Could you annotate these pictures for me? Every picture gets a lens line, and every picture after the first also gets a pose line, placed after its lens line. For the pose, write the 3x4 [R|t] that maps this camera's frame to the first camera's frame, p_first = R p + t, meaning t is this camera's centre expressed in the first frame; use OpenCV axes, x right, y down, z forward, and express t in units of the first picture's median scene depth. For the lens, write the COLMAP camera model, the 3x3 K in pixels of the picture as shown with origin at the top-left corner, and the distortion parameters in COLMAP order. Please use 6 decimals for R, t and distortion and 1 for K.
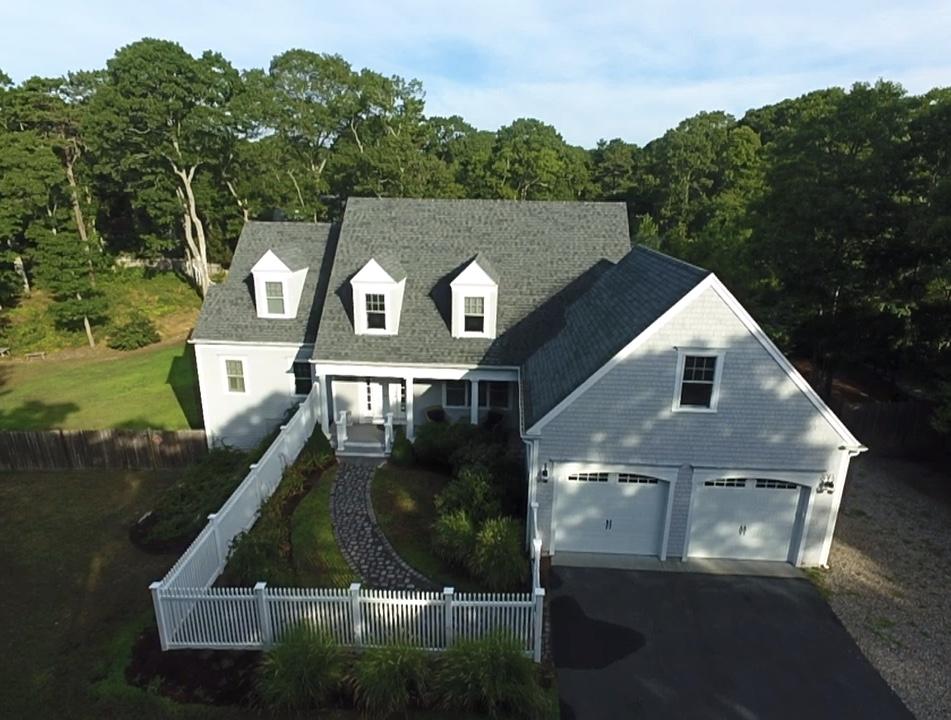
lens RADIAL K [[569.1, 0, 473.5], [0, 569.1, 356.5], [0, 0, 1]] dist [0.002488, 0.001099]
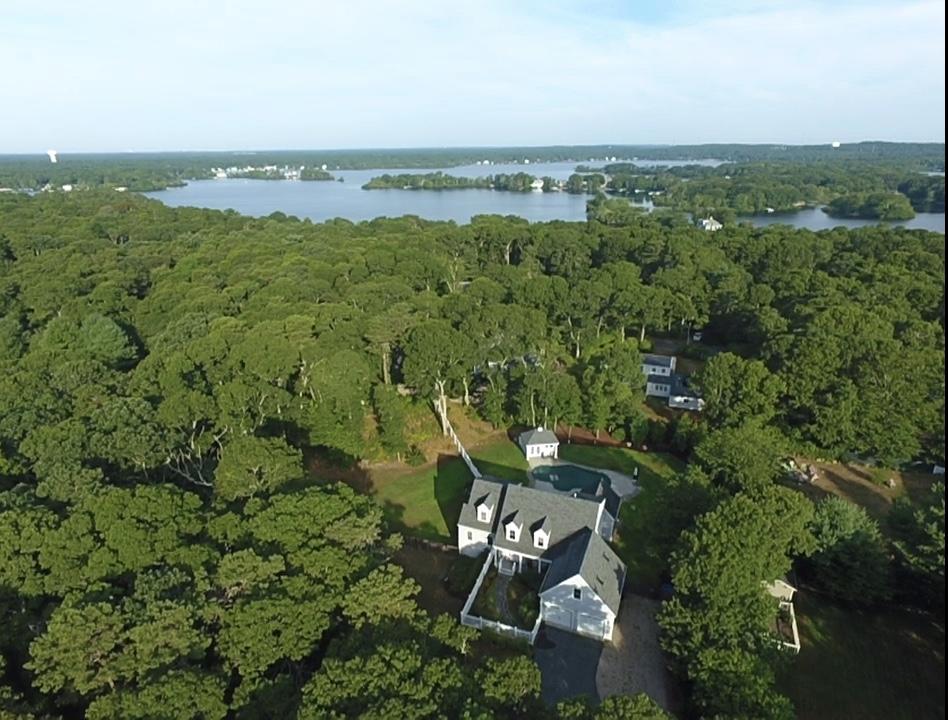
lens RADIAL K [[567.3, 0, 473.4], [0, 567.3, 363.0], [0, 0, 1]] dist [0.002488, 0.001099]
pose [[0.947826, 0.088810, -0.306168, 0.543716], [-0.068969, 0.994792, 0.075046, -1.314274], [0.311238, -0.050015, 0.949015, -2.191449]]
